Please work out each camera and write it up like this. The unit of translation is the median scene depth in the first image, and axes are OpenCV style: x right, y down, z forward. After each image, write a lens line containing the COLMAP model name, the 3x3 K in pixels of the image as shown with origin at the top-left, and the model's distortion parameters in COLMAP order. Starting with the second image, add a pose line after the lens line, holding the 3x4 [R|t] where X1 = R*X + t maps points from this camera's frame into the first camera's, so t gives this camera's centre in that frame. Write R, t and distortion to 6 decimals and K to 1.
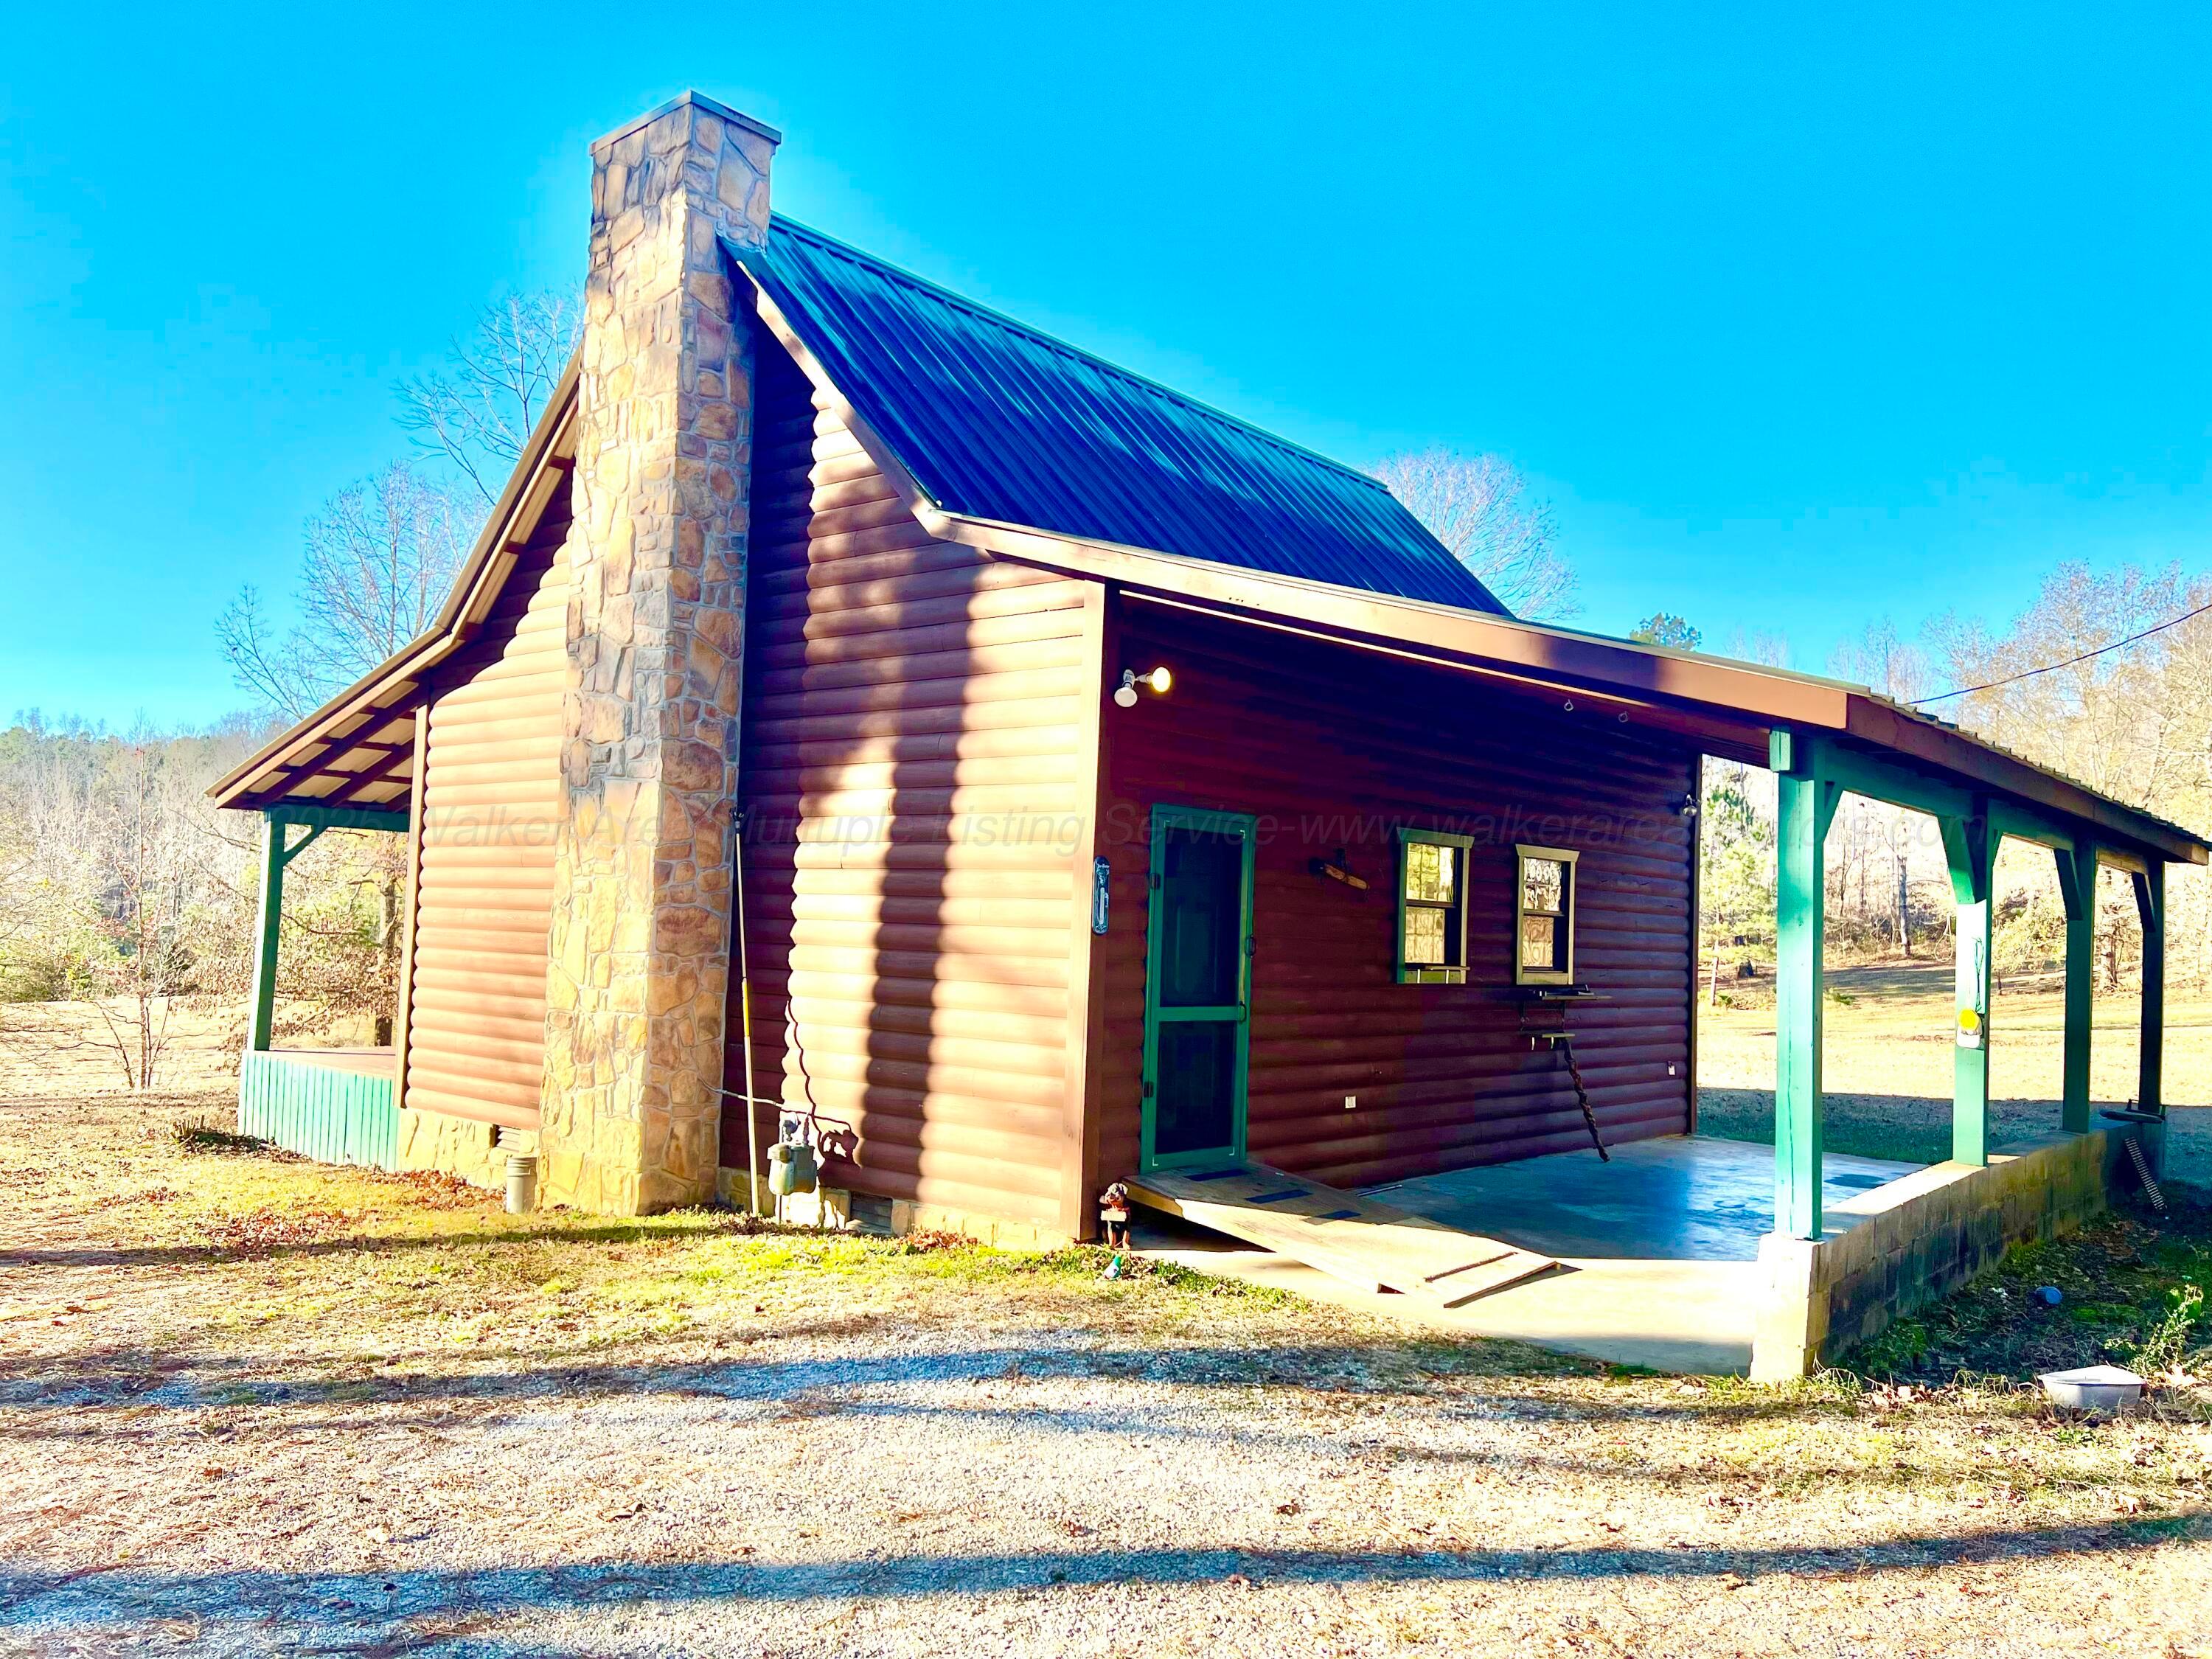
lens RADIAL K [[1667.0, 0, 1056.2], [0, 1667.0, 826.6], [0, 0, 1]] dist [0.047140, -0.045214]
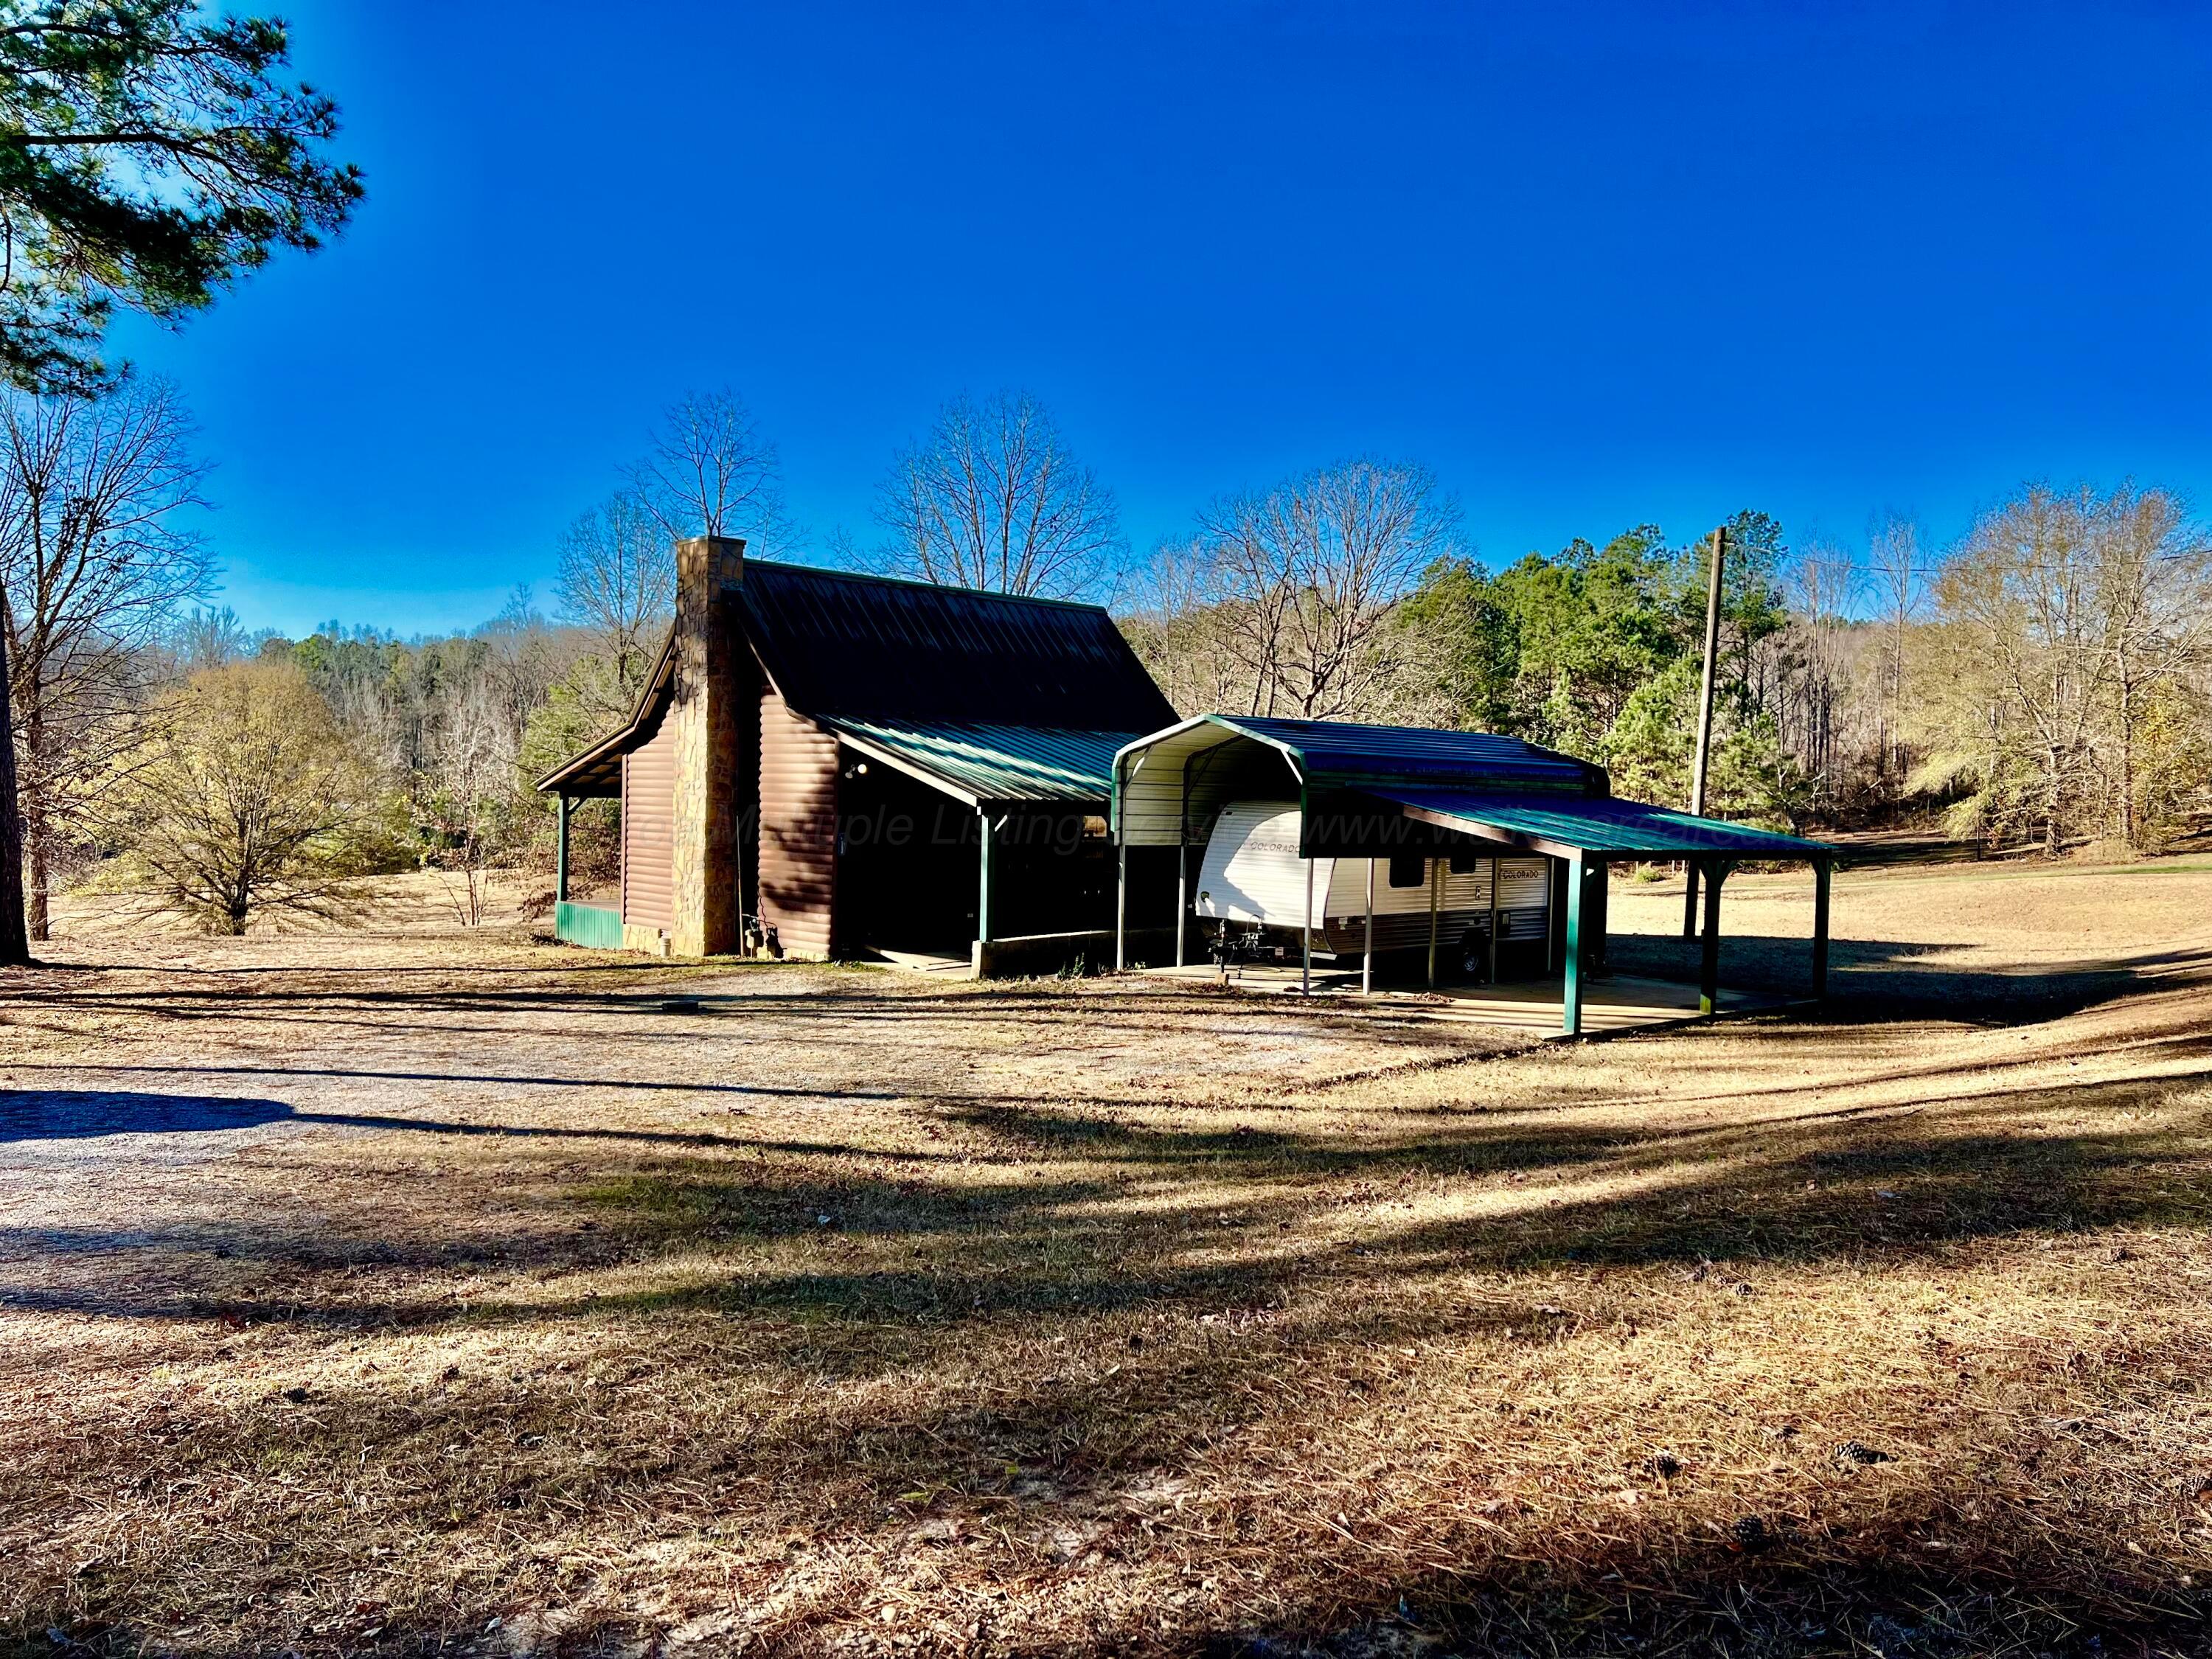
lens RADIAL K [[1667.0, 0, 1113.5], [0, 1667.0, 844.7], [0, 0, 1]] dist [0.047140, -0.045214]
pose [[0.994538, -0.009393, -0.103948, 0.689755], [0.018824, 0.995753, 0.090120, -0.181220], [0.102660, -0.091585, 0.990491, -1.593398]]
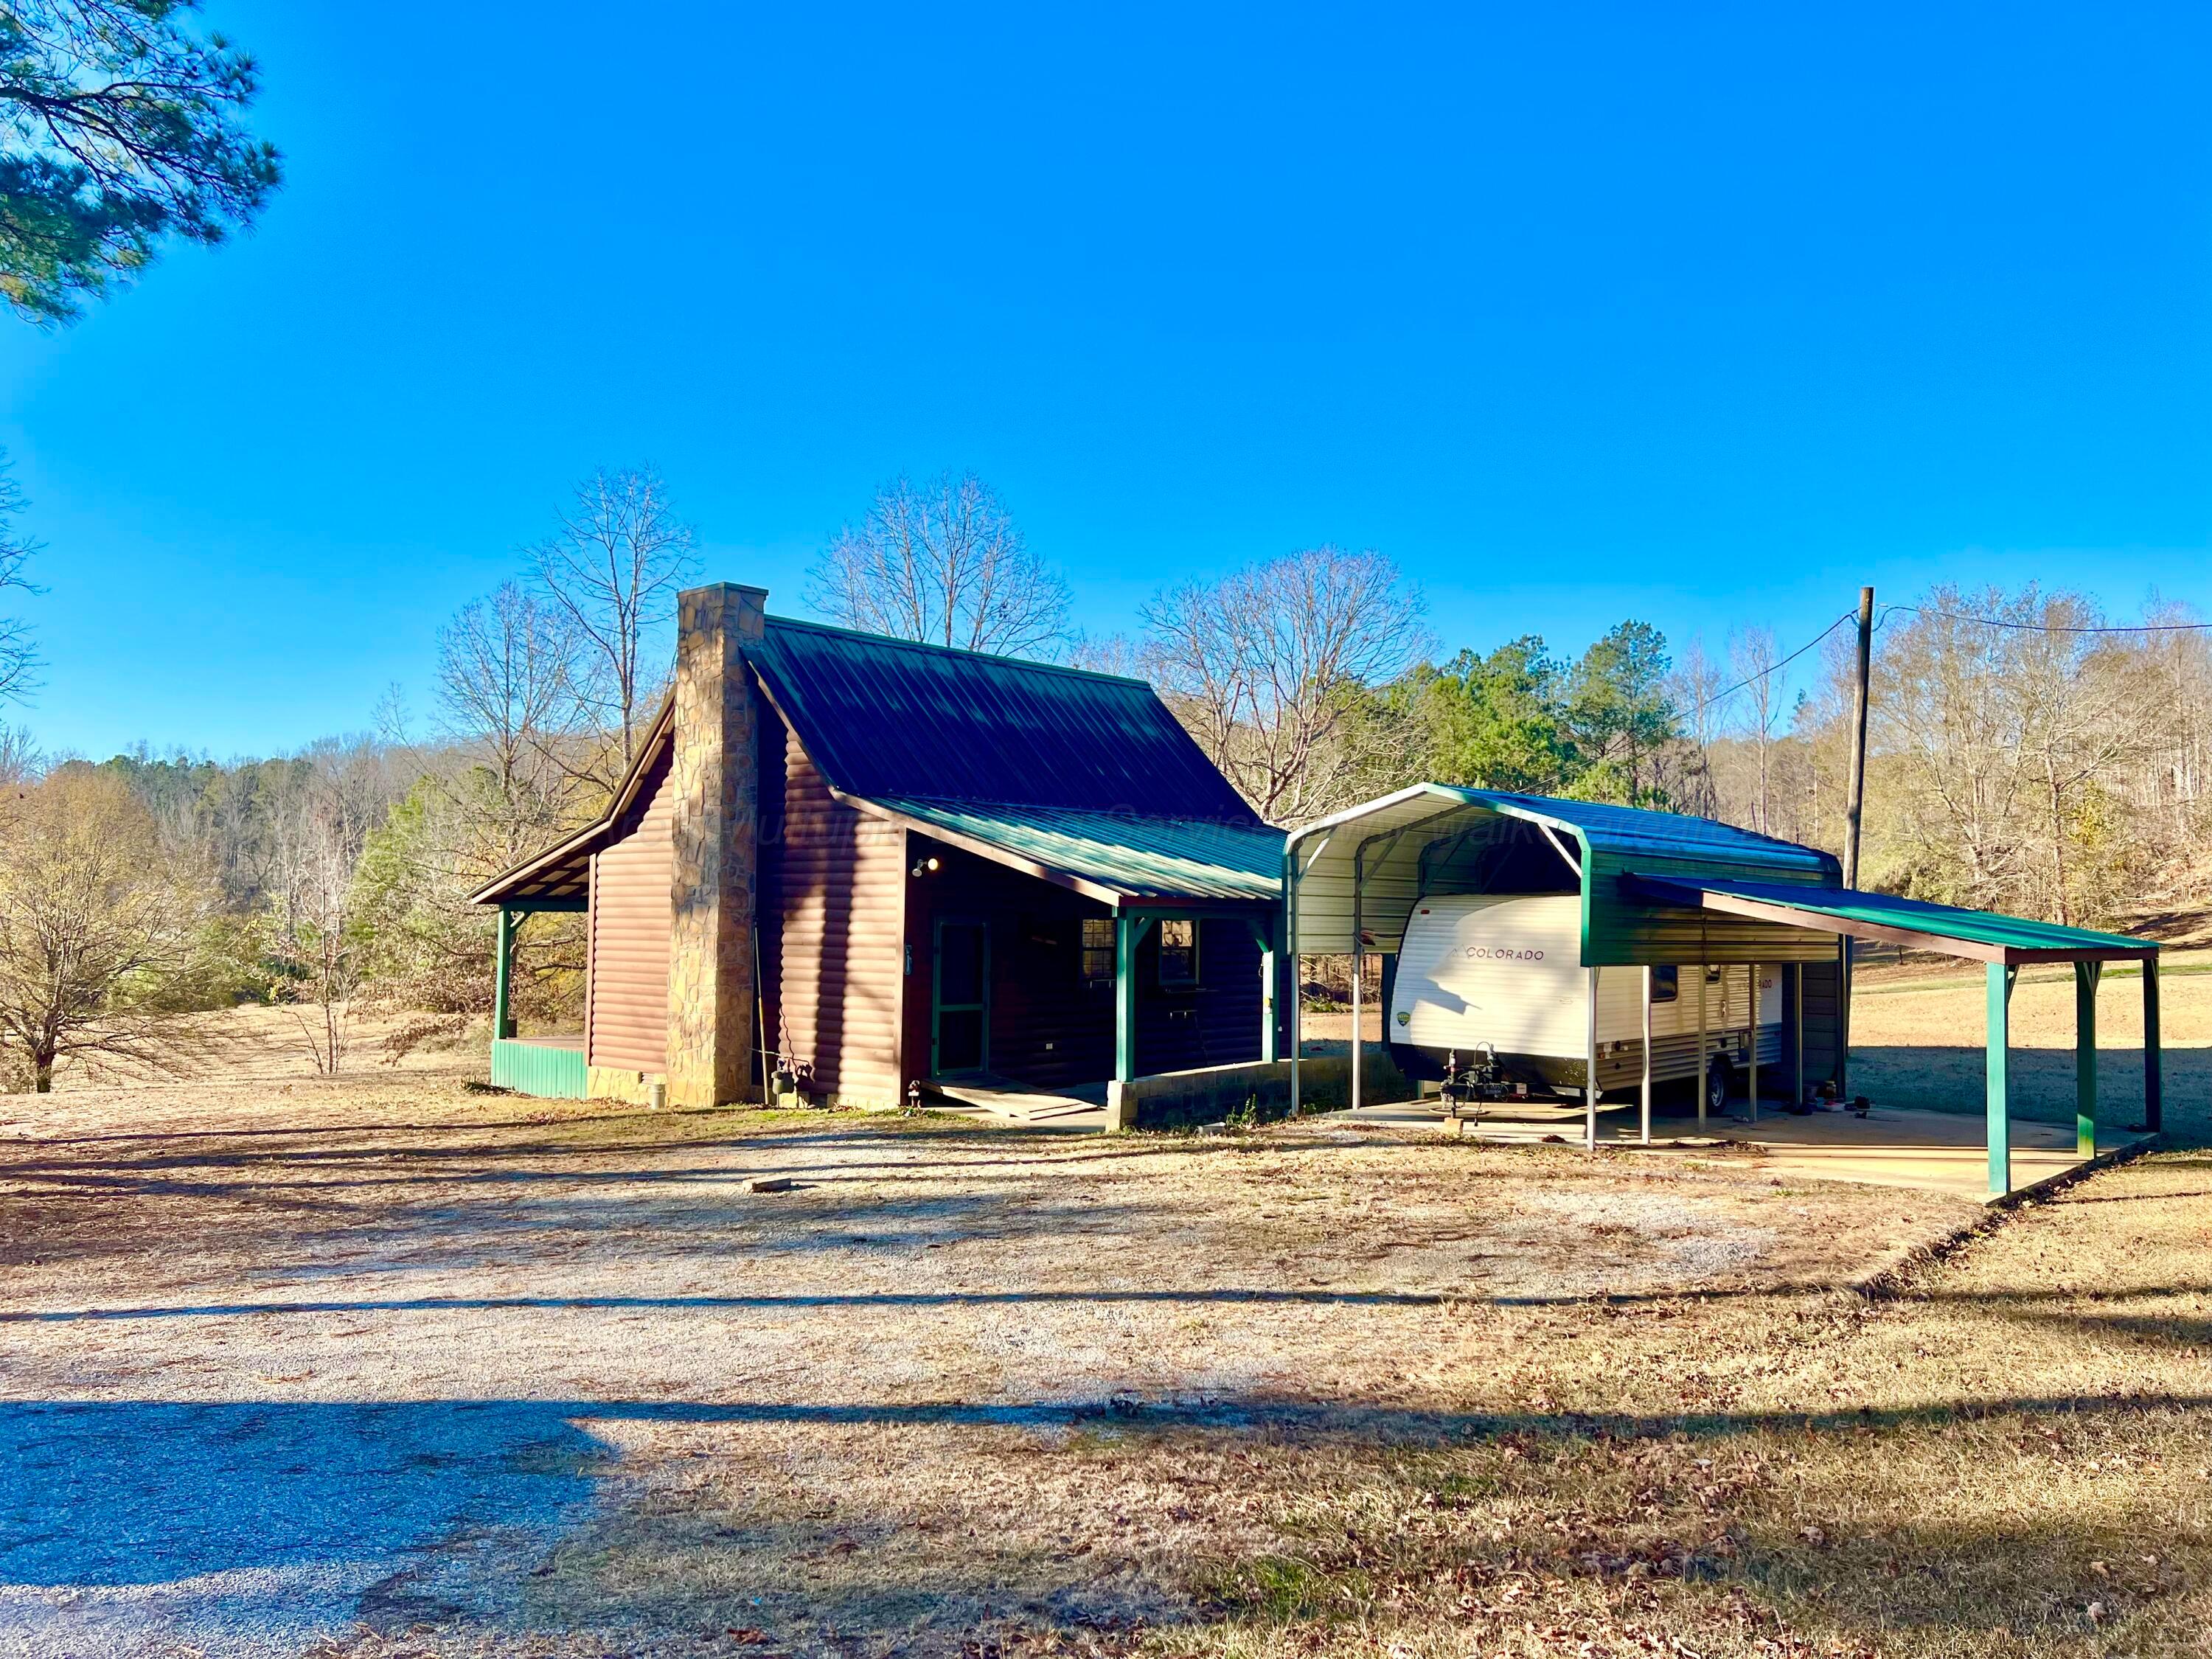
lens RADIAL K [[1667.0, 0, 1096.9], [0, 1667.0, 828.8], [0, 0, 1]] dist [0.047140, -0.045214]
pose [[0.999555, -0.026587, -0.013539, 0.278344], [0.026732, 0.999586, 0.010606, -0.134888], [0.013251, -0.010963, 0.999852, -1.131717]]
